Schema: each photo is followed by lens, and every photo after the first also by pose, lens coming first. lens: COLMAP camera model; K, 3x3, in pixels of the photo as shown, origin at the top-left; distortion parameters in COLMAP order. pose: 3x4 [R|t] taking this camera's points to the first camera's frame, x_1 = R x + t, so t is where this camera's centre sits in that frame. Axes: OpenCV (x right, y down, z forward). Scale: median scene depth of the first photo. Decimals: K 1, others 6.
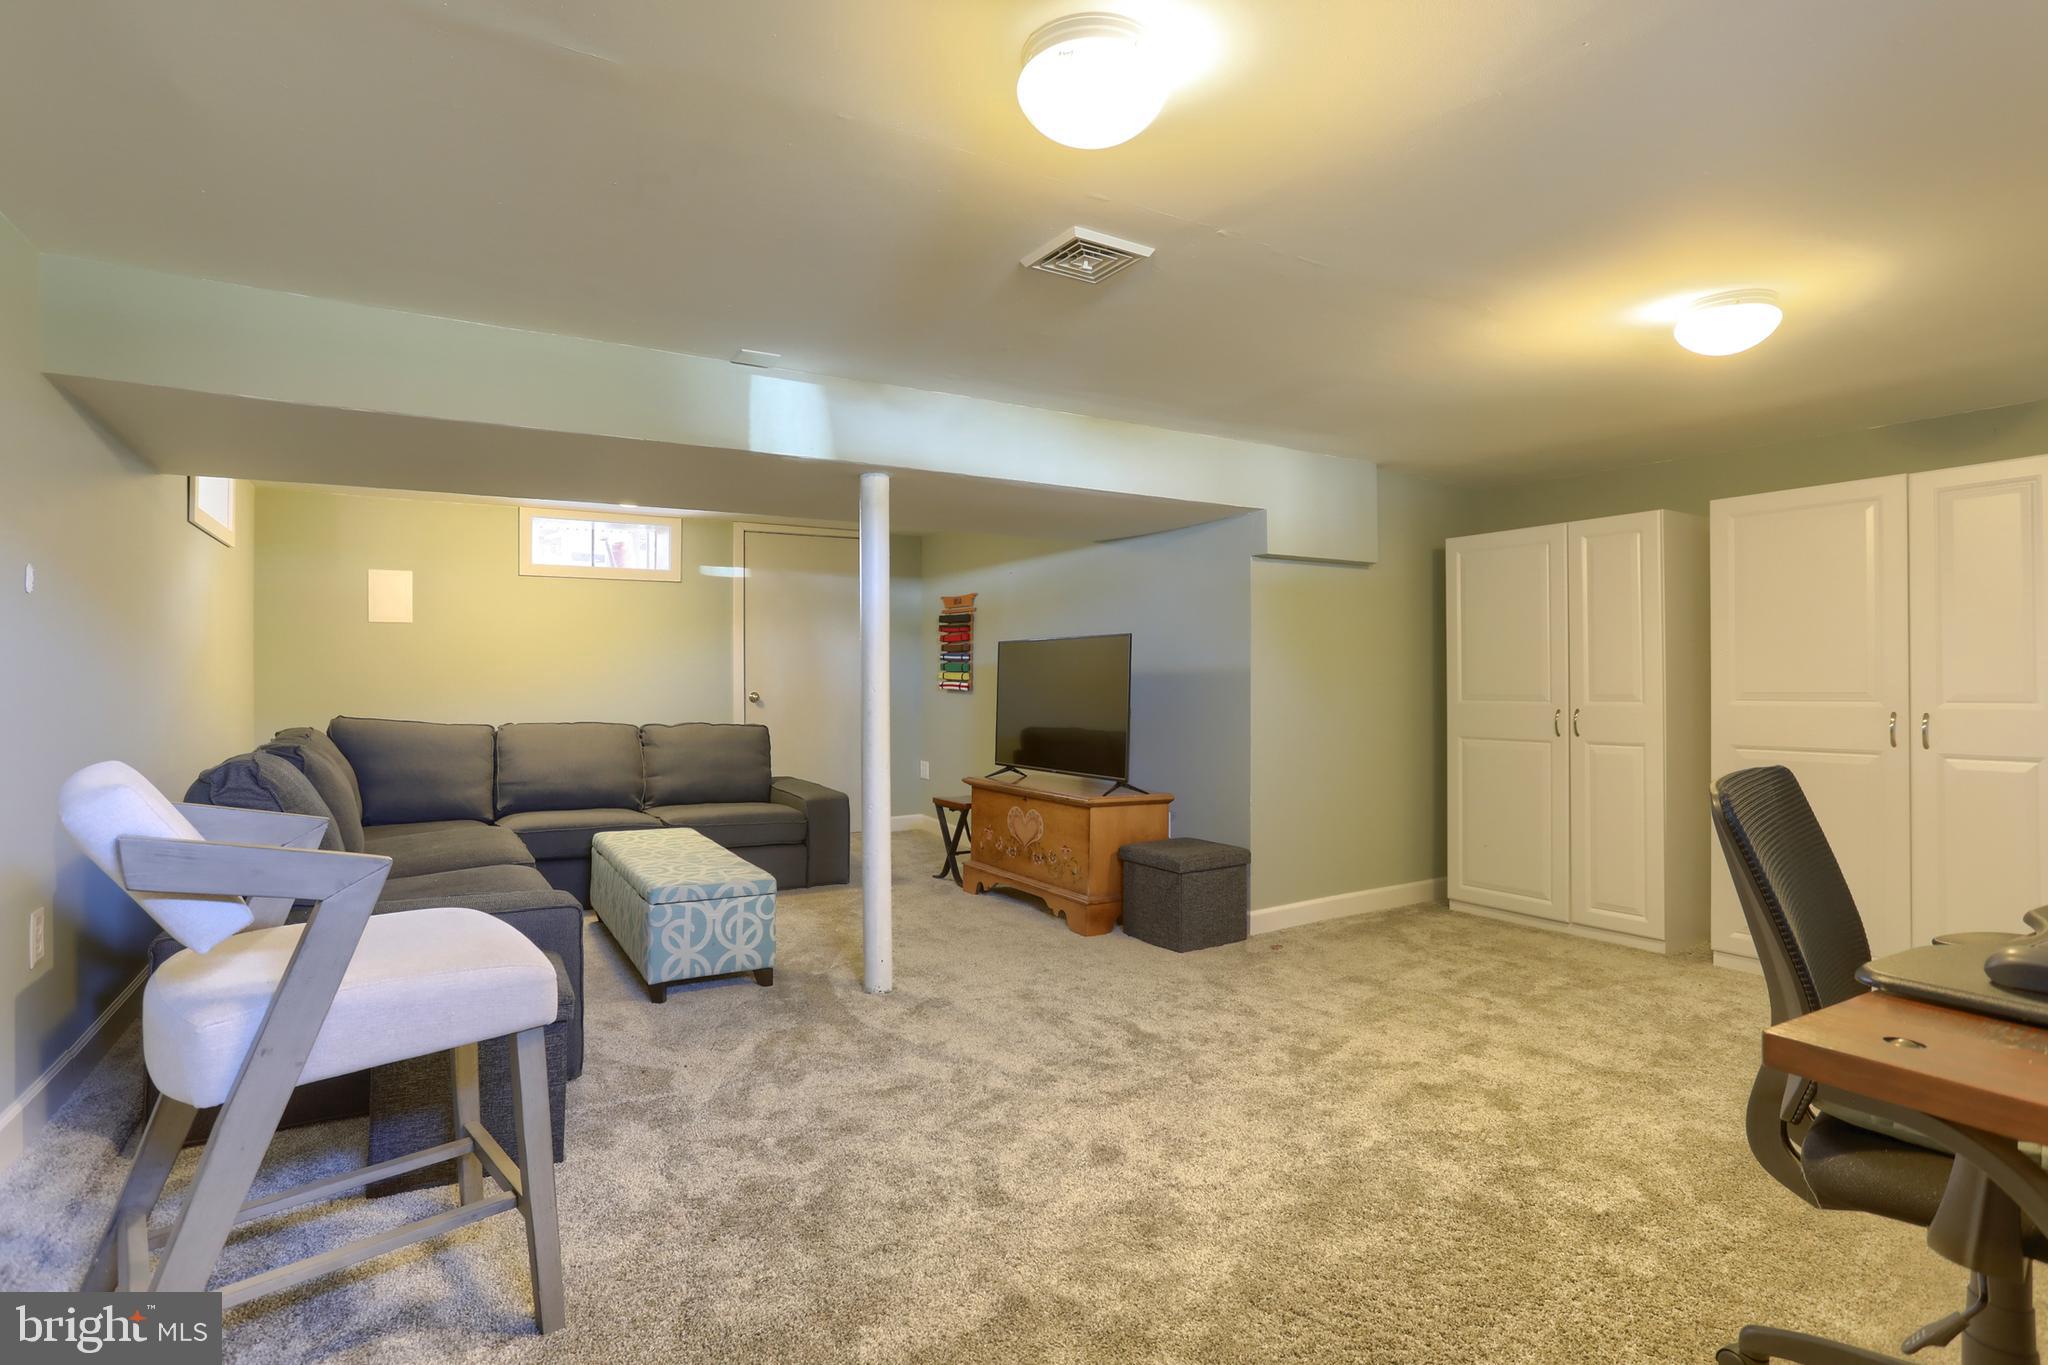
lens RADIAL K [[1027.6, 0, 1016.3], [0, 1027.6, 665.7], [0, 0, 1]] dist [-0.028833, 0.001242]
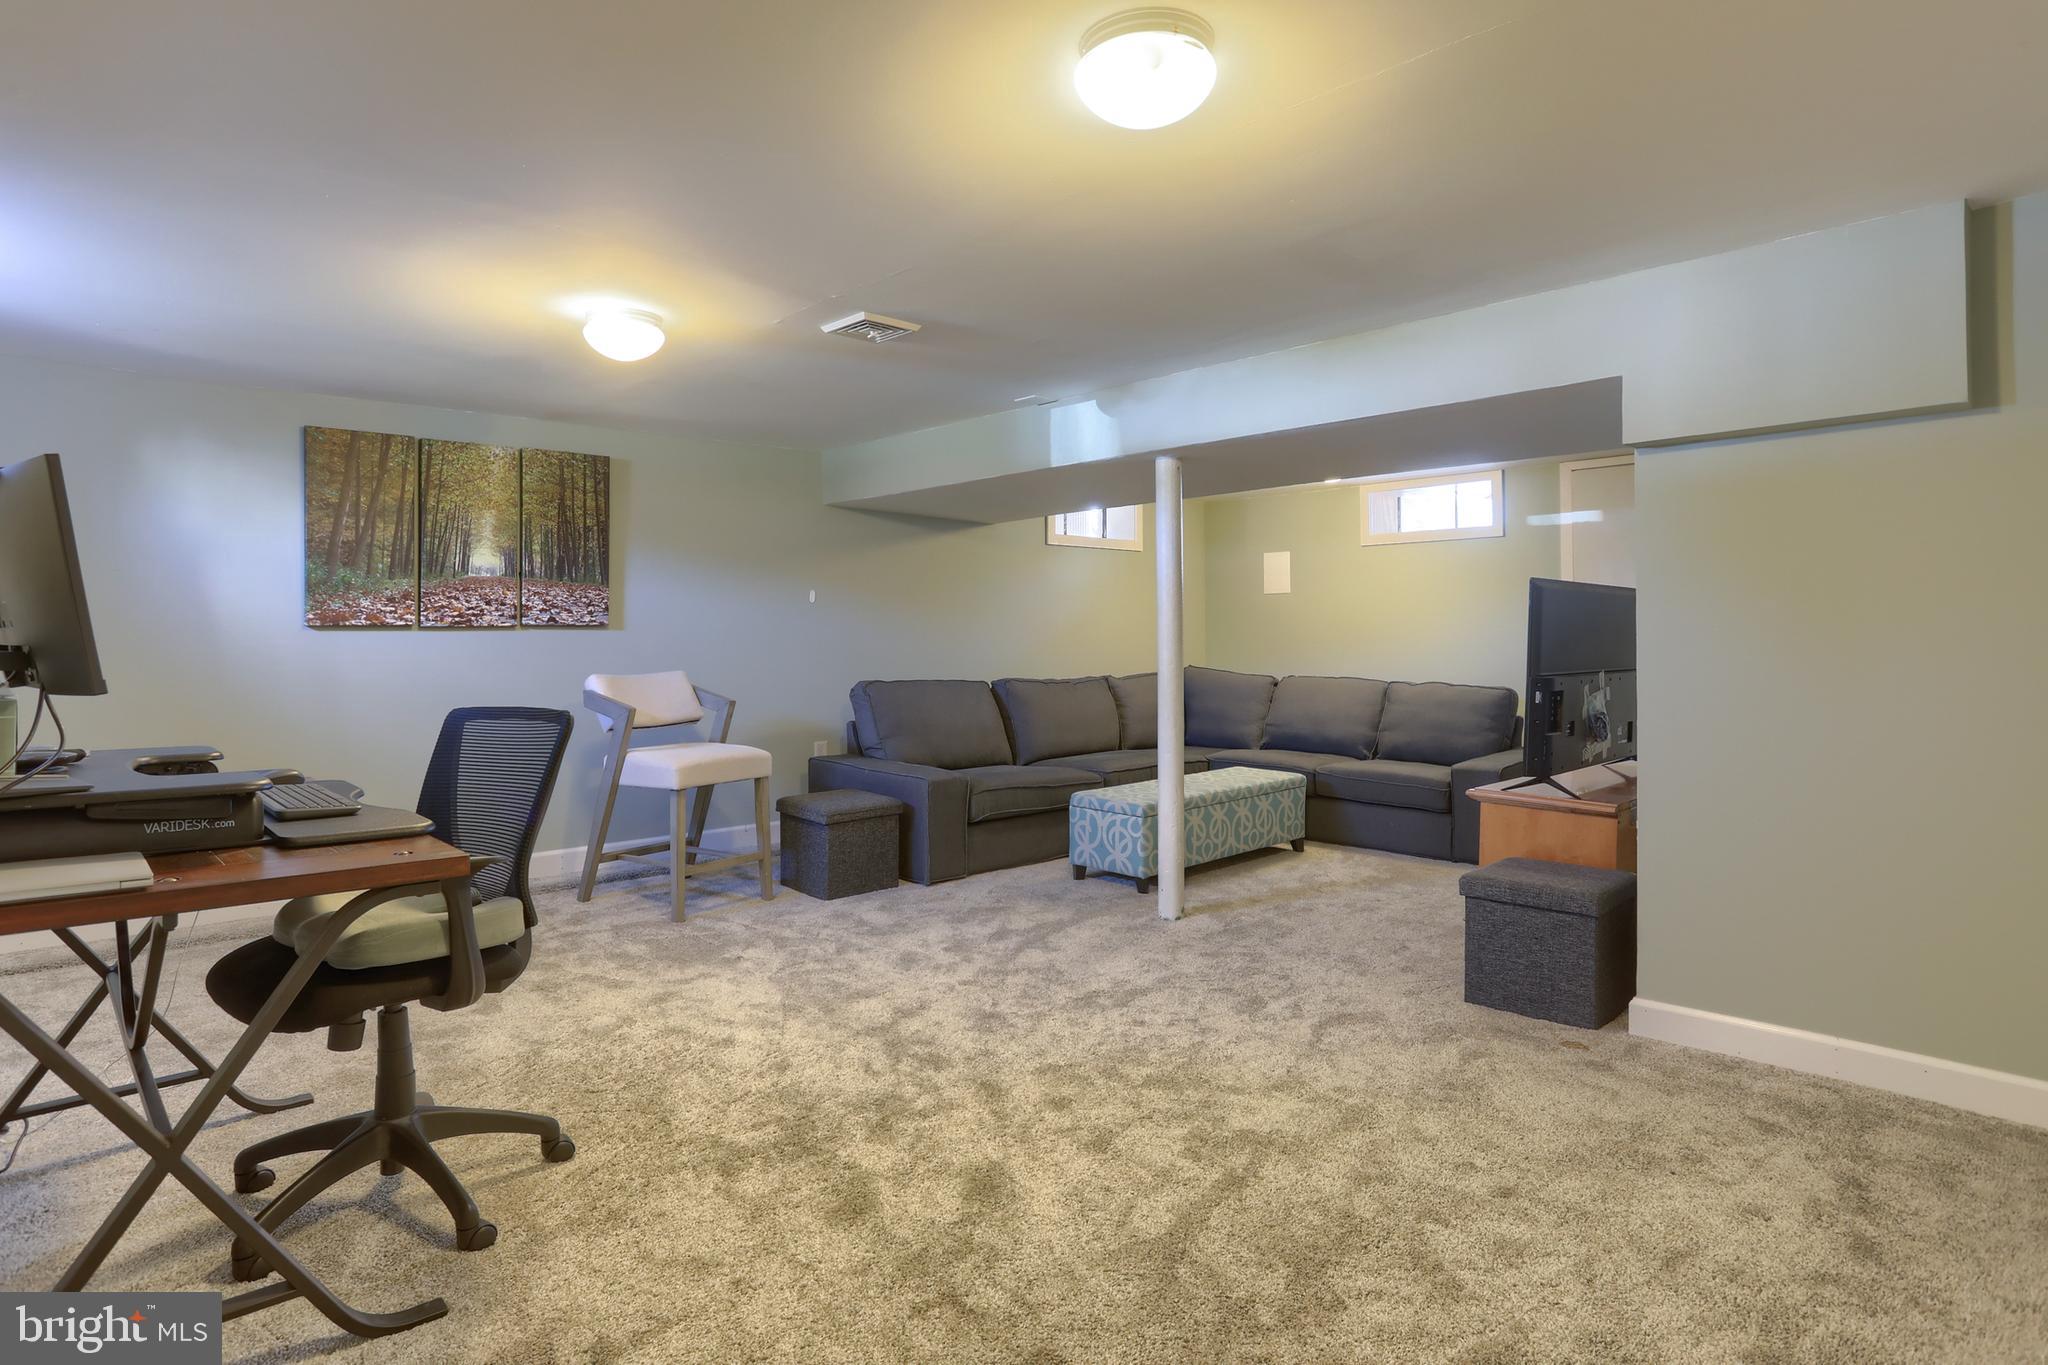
lens RADIAL K [[1132.8, 0, 1023.9], [0, 1132.8, 629.4], [0, 0, 1]] dist [0.001910, 0.000632]
pose [[0.223083, -0.007998, -0.974767, 0.918688], [0.015841, 0.999864, -0.004579, 0.004191], [0.974671, -0.014420, 0.223179, 0.504298]]
